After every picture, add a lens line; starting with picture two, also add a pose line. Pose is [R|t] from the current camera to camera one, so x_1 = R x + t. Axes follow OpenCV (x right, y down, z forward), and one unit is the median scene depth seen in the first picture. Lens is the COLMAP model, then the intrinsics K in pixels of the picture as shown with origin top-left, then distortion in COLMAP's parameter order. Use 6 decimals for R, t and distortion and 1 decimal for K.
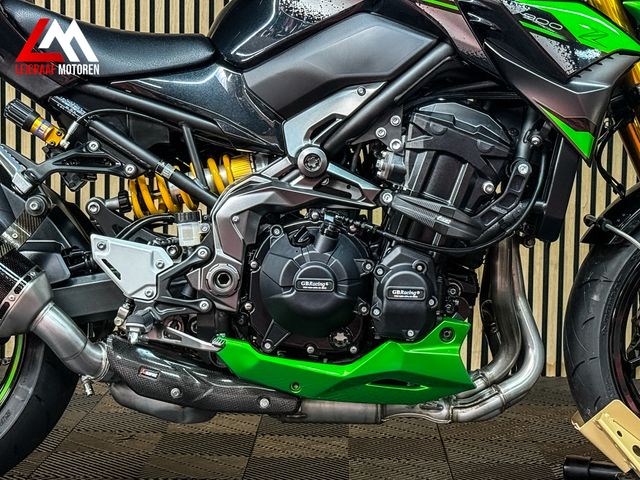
lens RADIAL K [[1379.0, 0, 320.0], [0, 1379.0, 240.0], [0, 0, 1]] dist [0.122692, 0.127940]
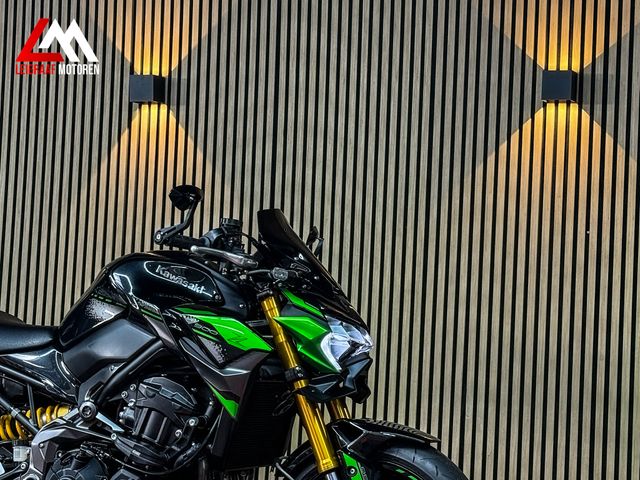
lens RADIAL K [[1379.0, 0, 320.0], [0, 1379.0, 240.0], [0, 0, 1]] dist [0.122692, 0.127940]
pose [[0.943541, 0.009199, -0.331127, 0.760270], [-0.063321, 0.986190, -0.153034, -0.023784], [0.325146, 0.165362, 0.931094, -0.415624]]
